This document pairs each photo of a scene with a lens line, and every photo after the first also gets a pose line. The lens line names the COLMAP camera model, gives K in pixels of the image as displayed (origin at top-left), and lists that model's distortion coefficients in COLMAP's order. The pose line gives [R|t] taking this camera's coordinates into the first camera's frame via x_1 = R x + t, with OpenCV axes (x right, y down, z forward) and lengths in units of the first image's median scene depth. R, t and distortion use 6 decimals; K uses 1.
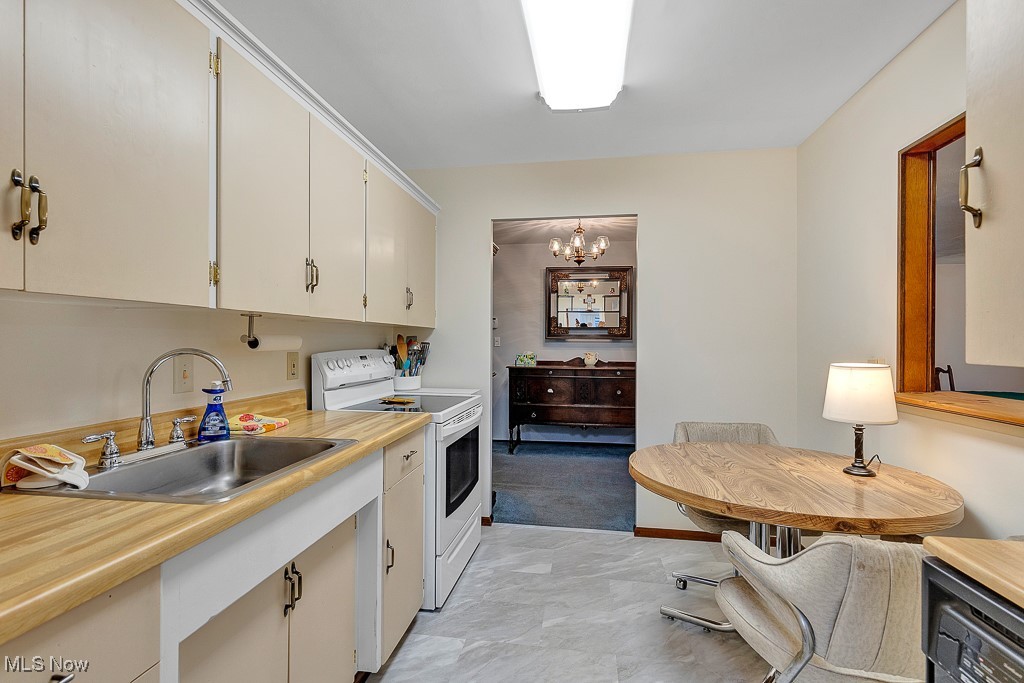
lens RADIAL K [[477.5, 0, 514.1], [0, 477.5, 339.2], [0, 0, 1]] dist [0.010083, 0.000024]
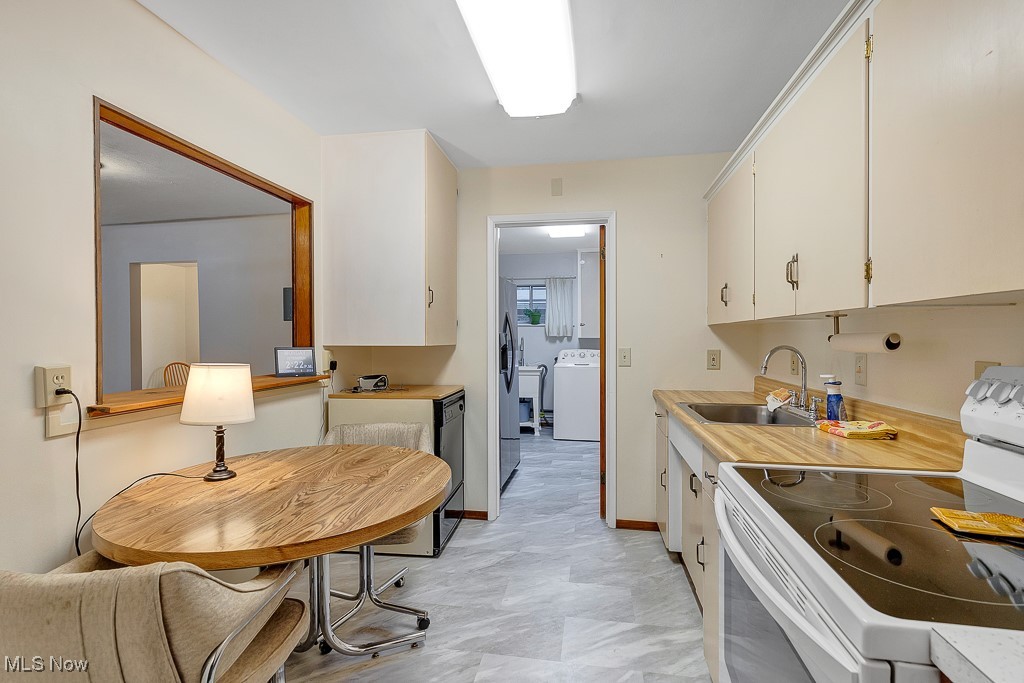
lens RADIAL K [[477.5, 0, 514.1], [0, 477.5, 339.2], [0, 0, 1]] dist [0.010083, 0.000024]
pose [[-0.999908, 0.000639, 0.013532, 0.038322], [0.000606, 0.999997, -0.002397, 0.000937], [-0.013534, -0.002388, -0.999906, 0.647029]]
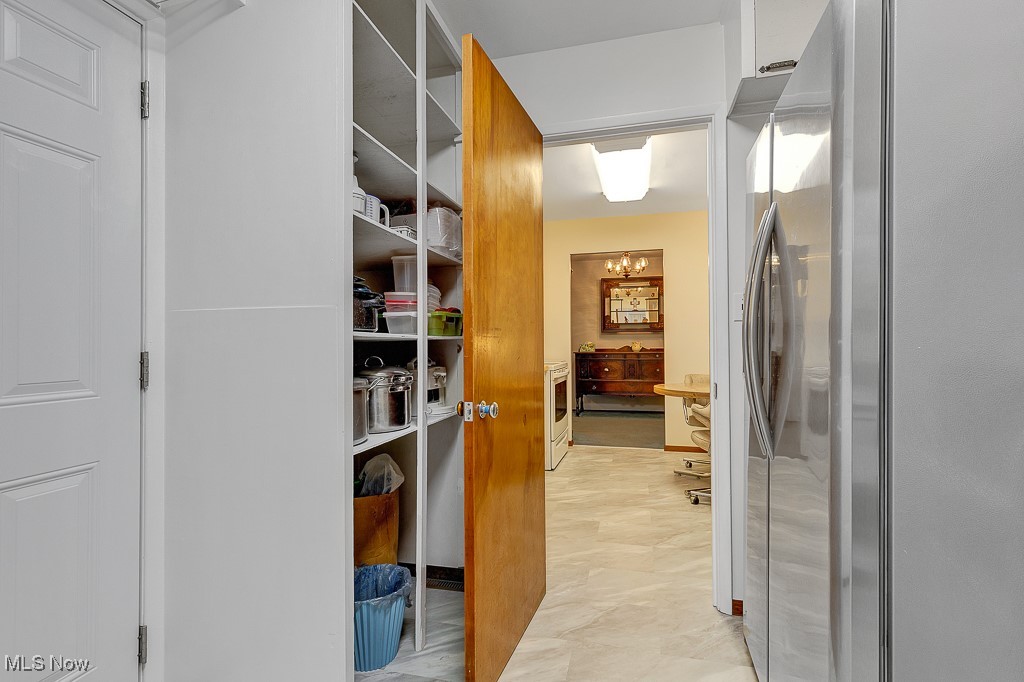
lens RADIAL K [[477.5, 0, 514.1], [0, 477.5, 338.7], [0, 0, 1]] dist [0.010083, 0.000024]
pose [[0.995021, -0.013850, -0.098699, -0.048390], [0.013368, 0.999895, -0.005549, 0.023166], [0.098765, 0.004202, 0.995102, -0.368163]]
